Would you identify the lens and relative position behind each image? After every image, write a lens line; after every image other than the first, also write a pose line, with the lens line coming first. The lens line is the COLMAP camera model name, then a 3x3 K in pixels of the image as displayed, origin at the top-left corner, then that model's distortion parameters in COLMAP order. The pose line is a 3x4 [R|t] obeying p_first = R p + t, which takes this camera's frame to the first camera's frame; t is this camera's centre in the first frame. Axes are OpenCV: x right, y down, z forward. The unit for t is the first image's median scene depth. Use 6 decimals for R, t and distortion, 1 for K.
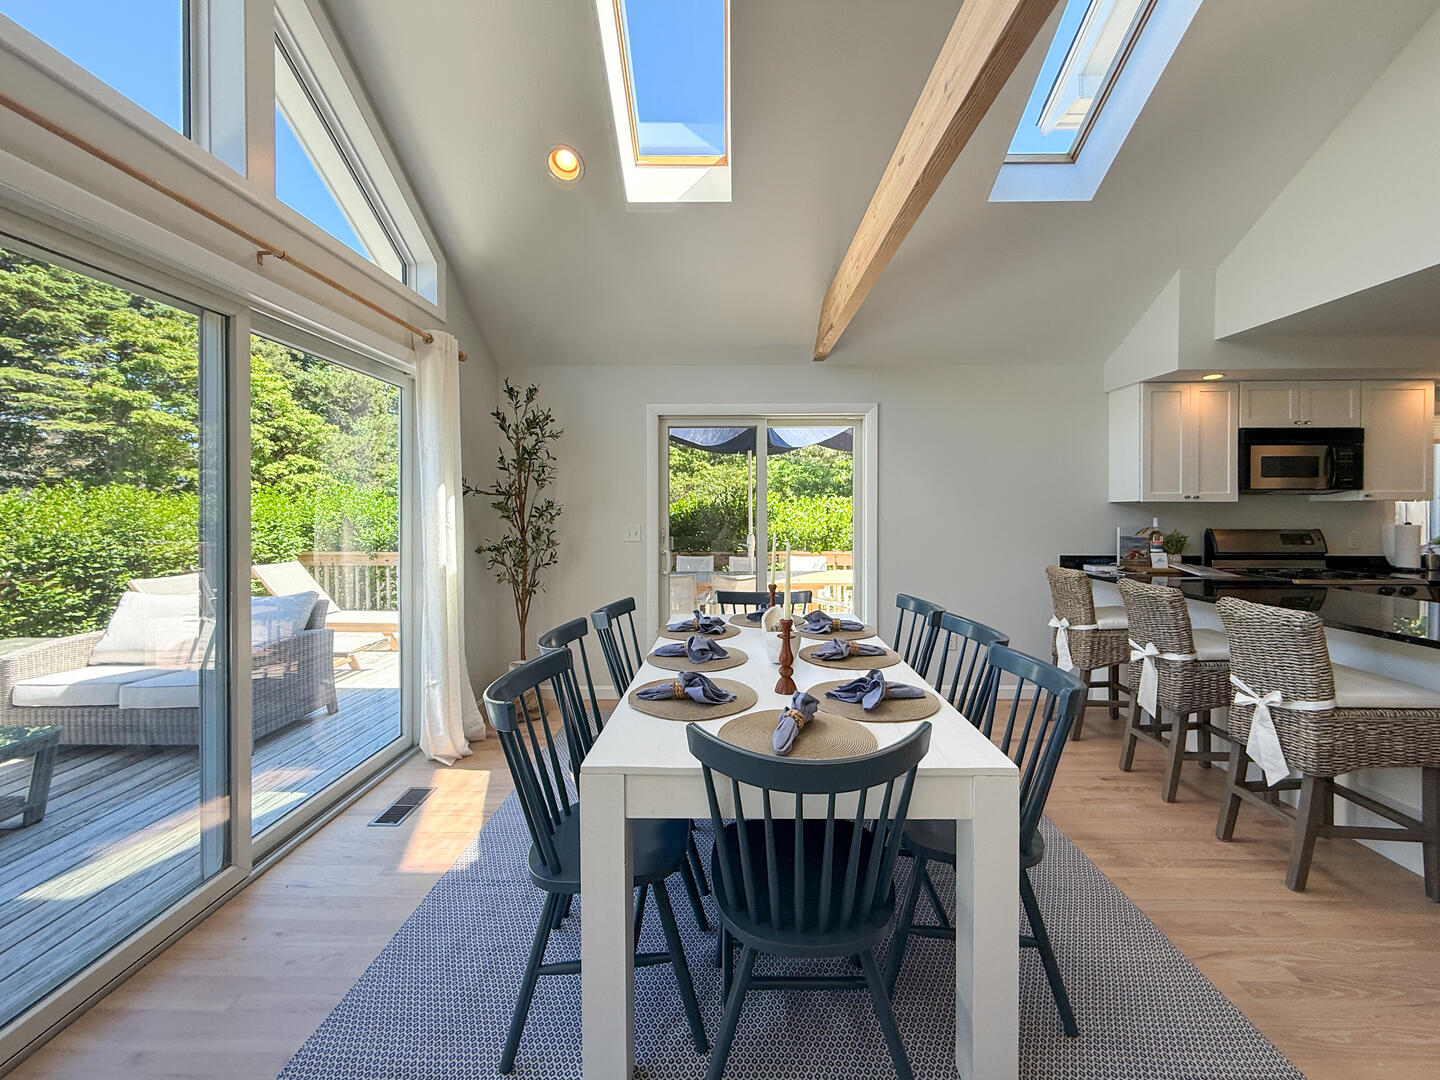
lens RADIAL K [[585.6, 0, 731.9], [0, 585.6, 509.4], [0, 0, 1]] dist [0.003297, 0.000317]
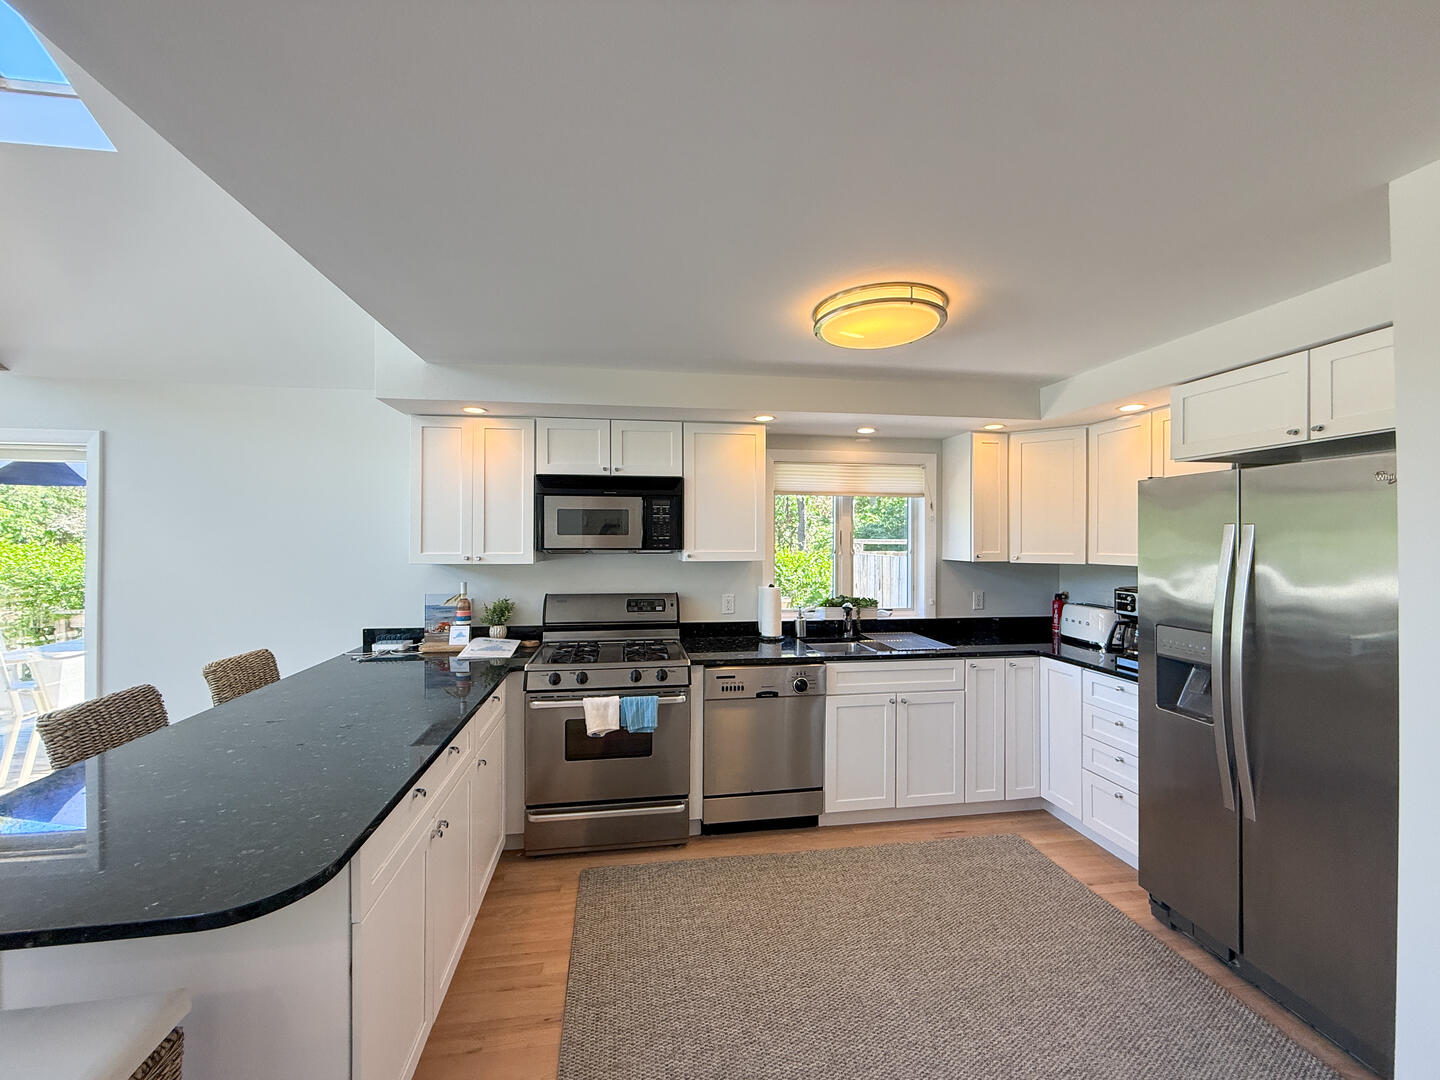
lens RADIAL K [[585.6, 0, 718.5], [0, 585.6, 542.2], [0, 0, 1]] dist [0.003297, 0.000317]
pose [[0.988579, 0.001092, 0.150699, 0.992163], [-0.000971, 0.999999, -0.000873, -0.043042], [-0.150700, 0.000717, 0.988579, 0.148063]]
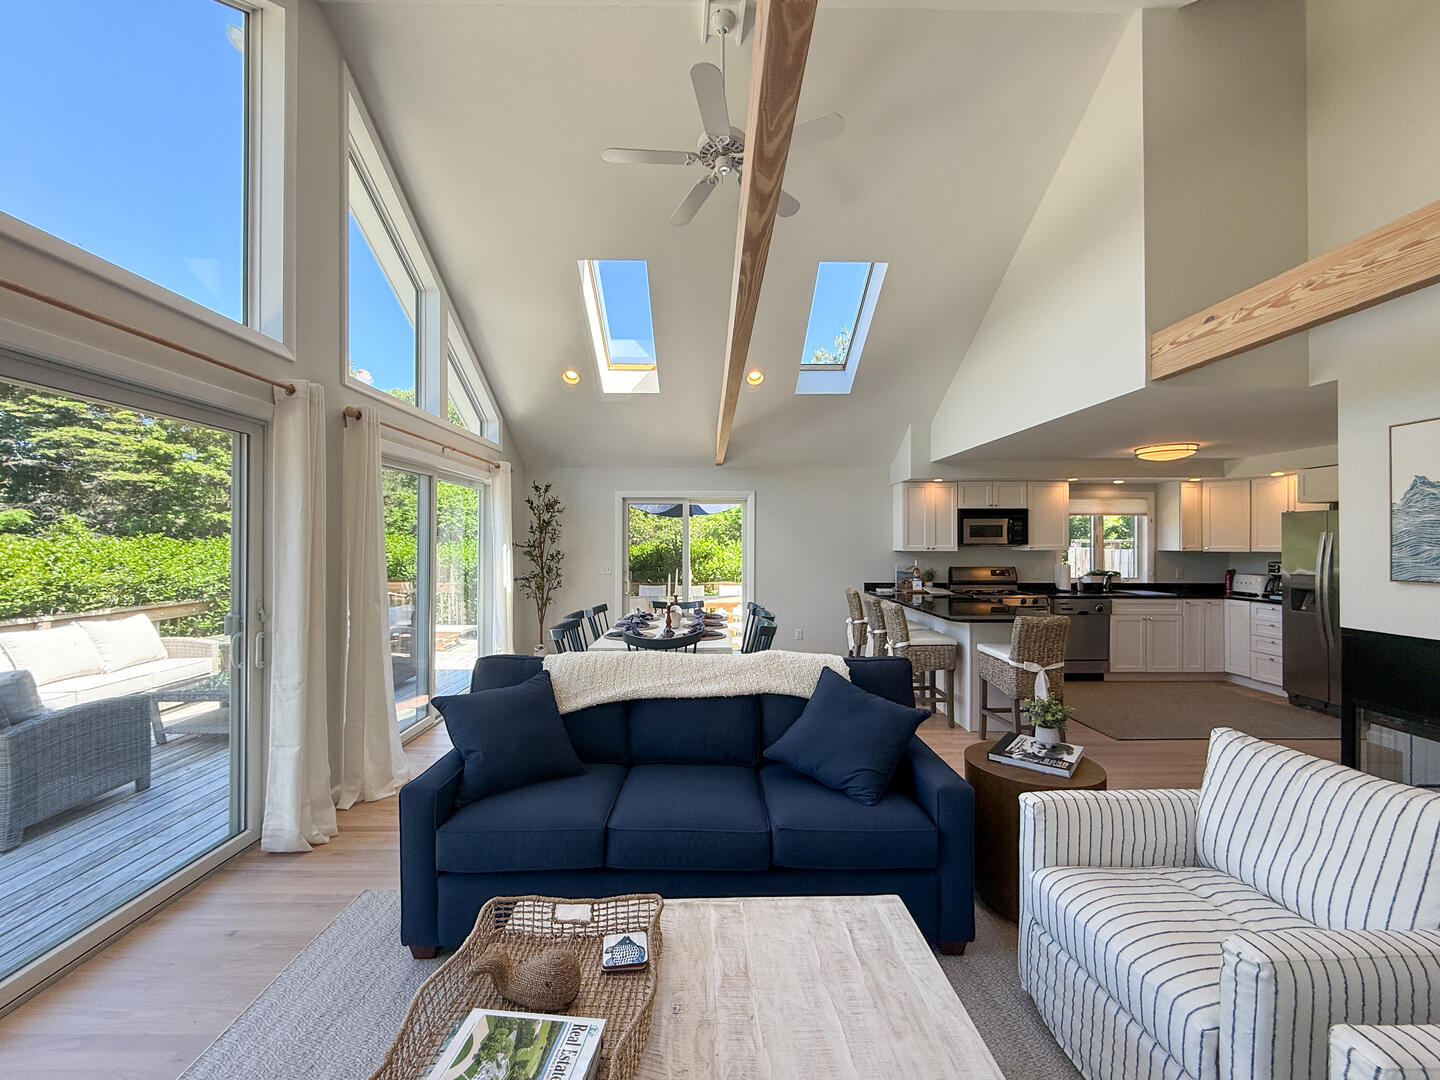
lens RADIAL K [[585.6, 0, 717.9], [0, 585.6, 542.5], [0, 0, 1]] dist [0.003297, 0.000317]
pose [[0.999858, 0.001071, 0.016825, 0.126741], [-0.001042, 0.999998, -0.001725, -0.034903], [-0.016826, 0.001707, 0.999857, -0.713502]]
